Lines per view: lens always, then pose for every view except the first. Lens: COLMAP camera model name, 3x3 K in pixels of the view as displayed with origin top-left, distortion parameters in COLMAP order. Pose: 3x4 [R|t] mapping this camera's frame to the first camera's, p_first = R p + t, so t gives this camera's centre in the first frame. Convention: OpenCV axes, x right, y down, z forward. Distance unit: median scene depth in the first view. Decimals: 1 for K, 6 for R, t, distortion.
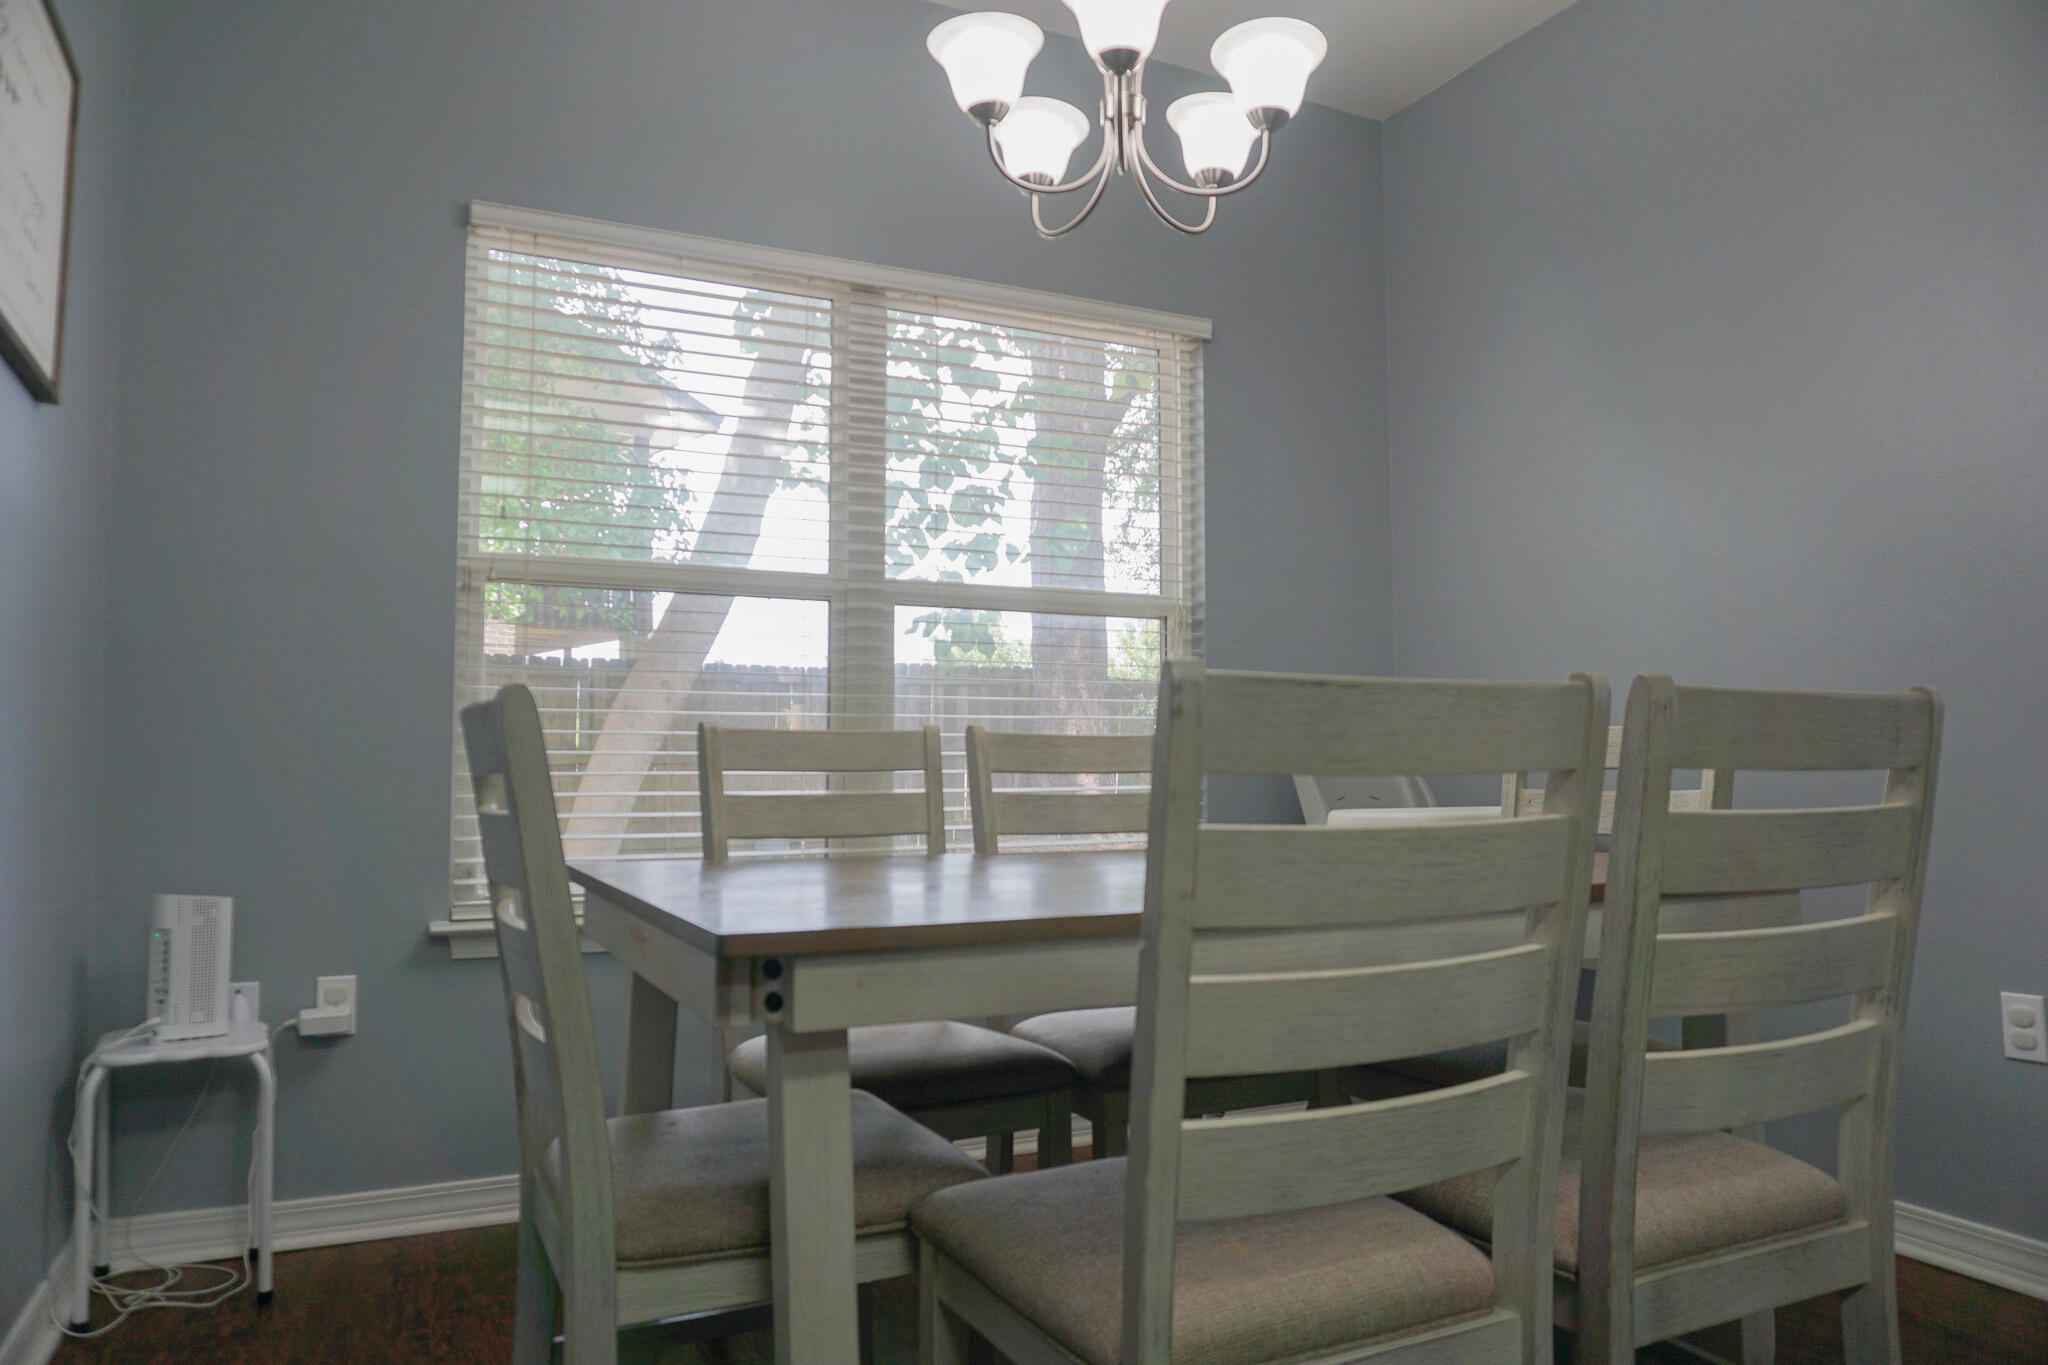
lens RADIAL K [[1379.9, 0, 1026.9], [0, 1379.9, 681.3], [0, 0, 1]] dist [-0.041723, 0.039796]
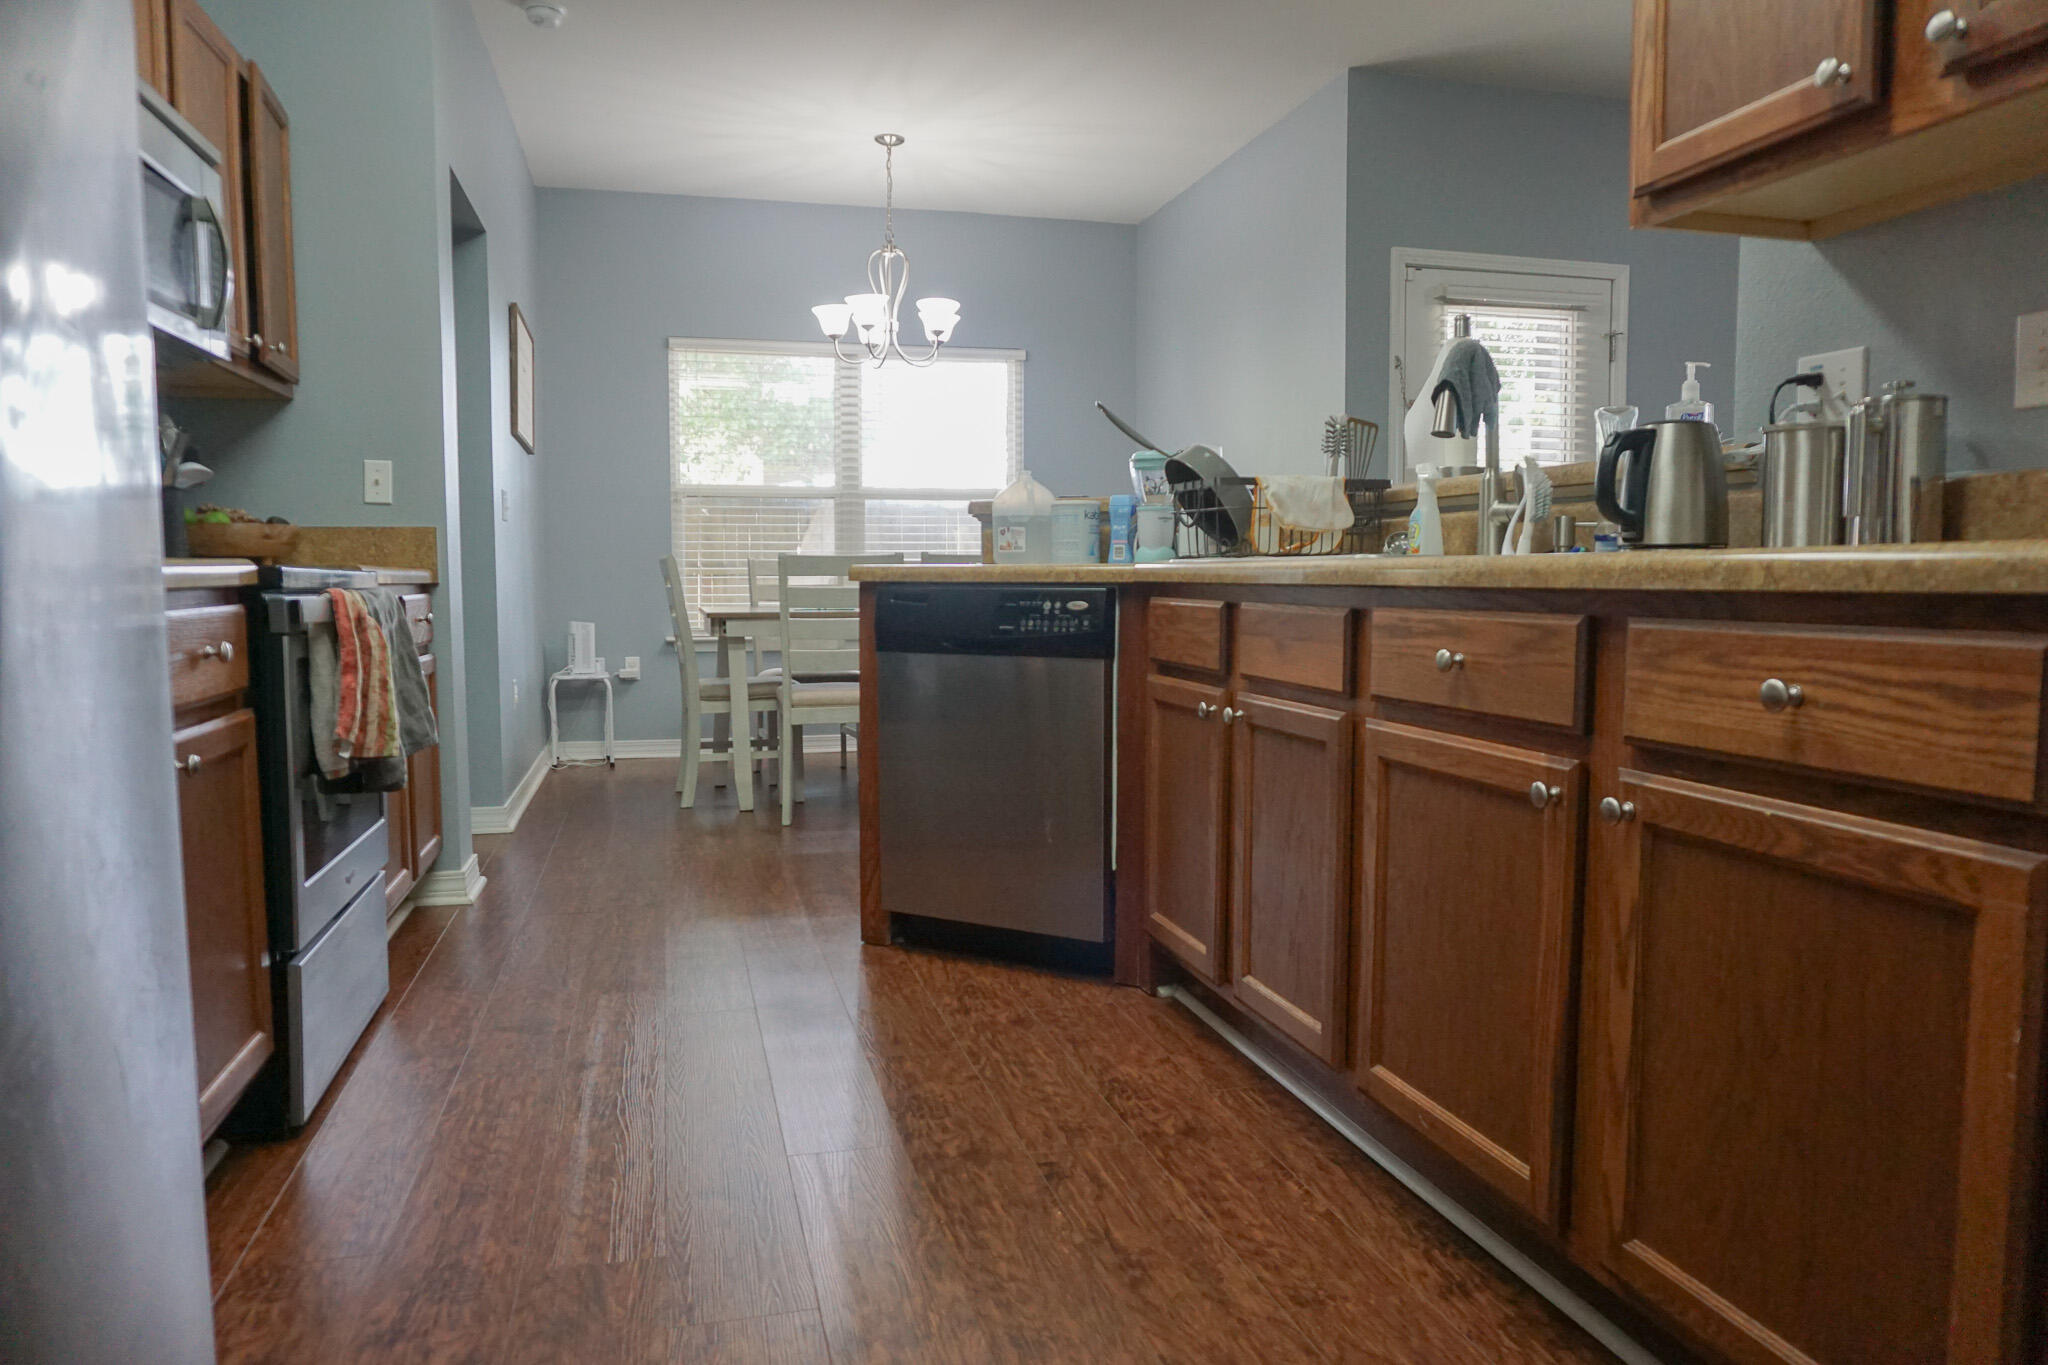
lens RADIAL K [[1379.9, 0, 1026.9], [0, 1379.9, 681.3], [0, 0, 1]] dist [-0.041723, 0.039796]
pose [[0.979691, 0.016408, -0.199839, 0.761934], [0.011718, 0.990258, 0.138752, -0.090758], [0.200169, -0.138276, 0.969955, -1.406674]]
